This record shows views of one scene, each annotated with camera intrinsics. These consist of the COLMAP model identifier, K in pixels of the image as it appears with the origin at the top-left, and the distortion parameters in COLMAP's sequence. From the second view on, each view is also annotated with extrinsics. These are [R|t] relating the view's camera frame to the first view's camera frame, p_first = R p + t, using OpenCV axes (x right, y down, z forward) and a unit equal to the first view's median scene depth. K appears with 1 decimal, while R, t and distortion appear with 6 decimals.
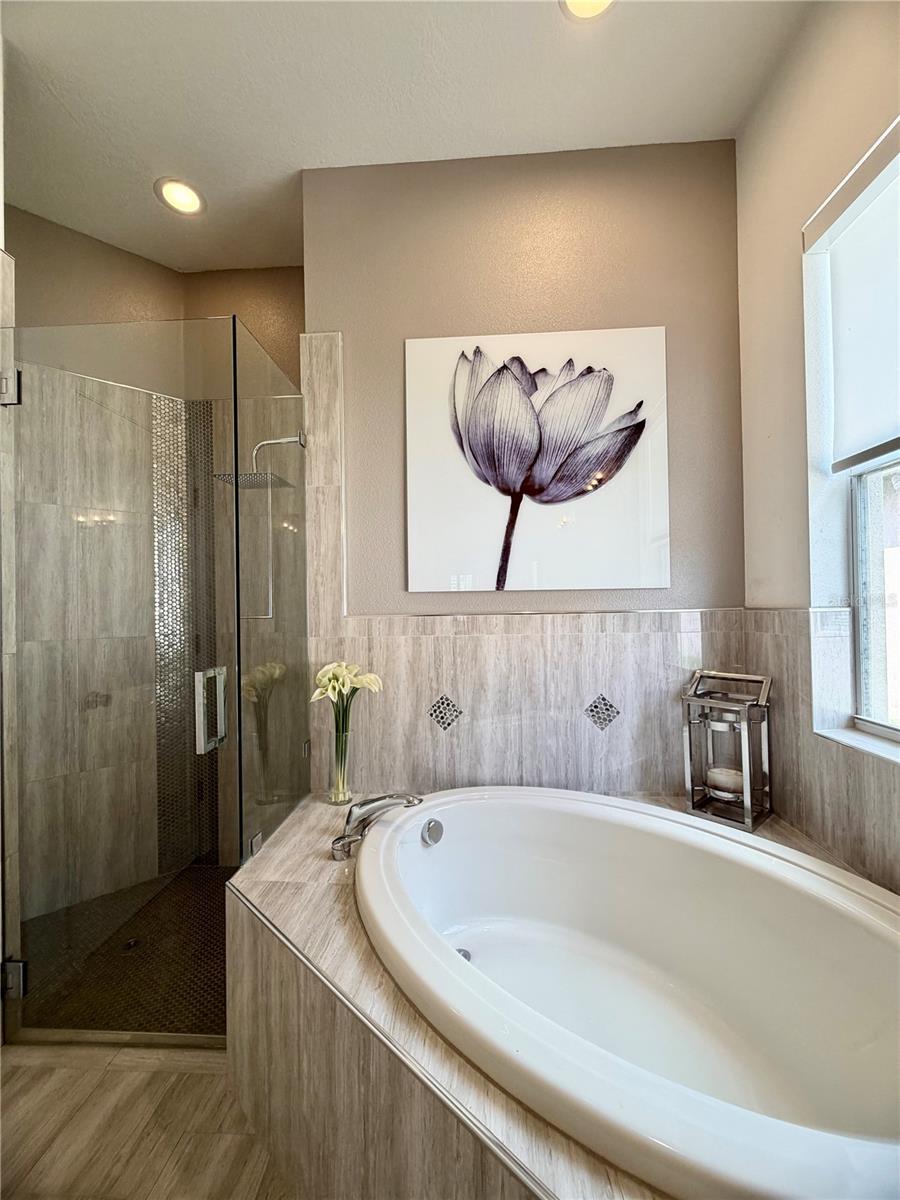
lens RADIAL K [[476.7, 0, 448.5], [0, 476.7, 602.8], [0, 0, 1]] dist [0.001186, 0.000647]
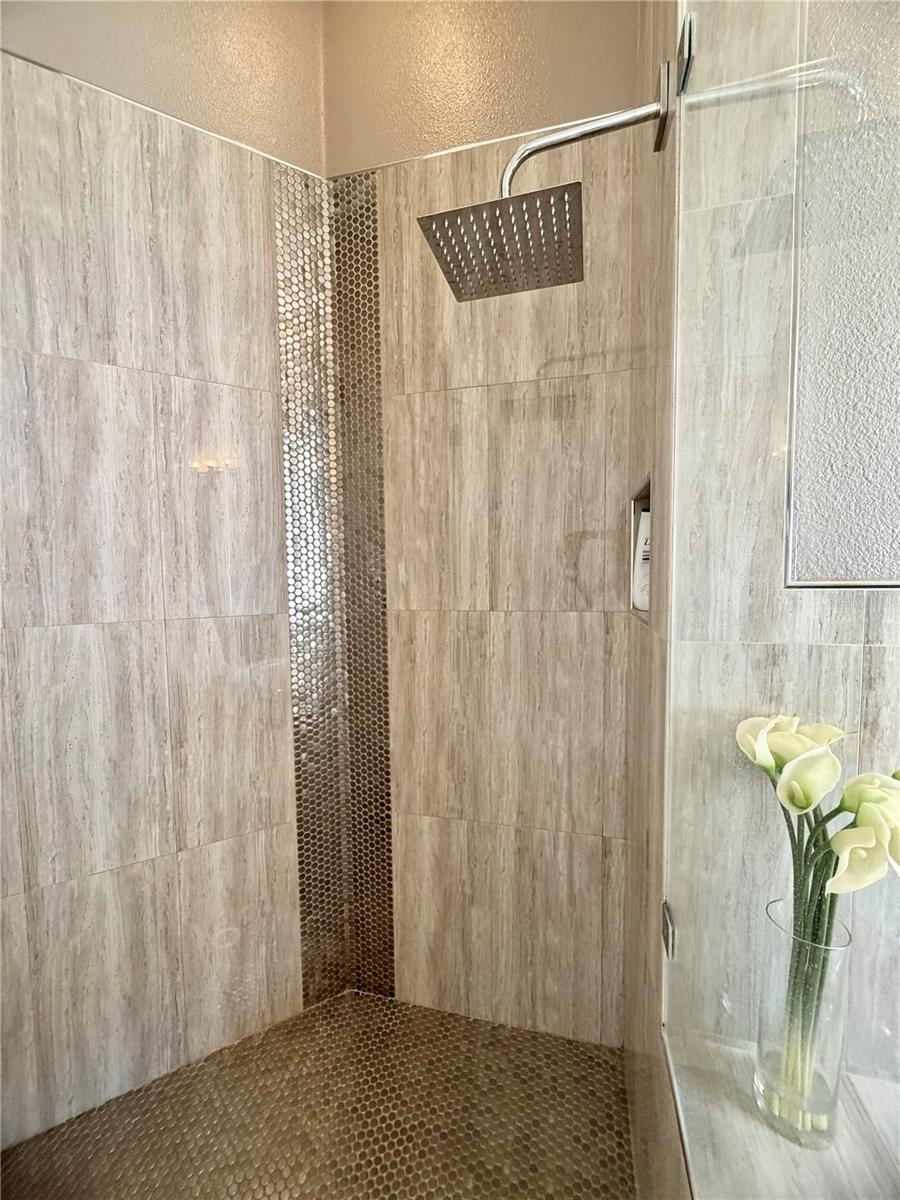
lens RADIAL K [[476.7, 0, 448.5], [0, 476.7, 602.8], [0, 0, 1]] dist [0.001186, 0.000647]
pose [[0.981279, 0.019137, -0.191636, -0.332146], [-0.003928, 0.996833, 0.079431, 0.011368], [0.192549, -0.077191, 0.978247, 0.499896]]
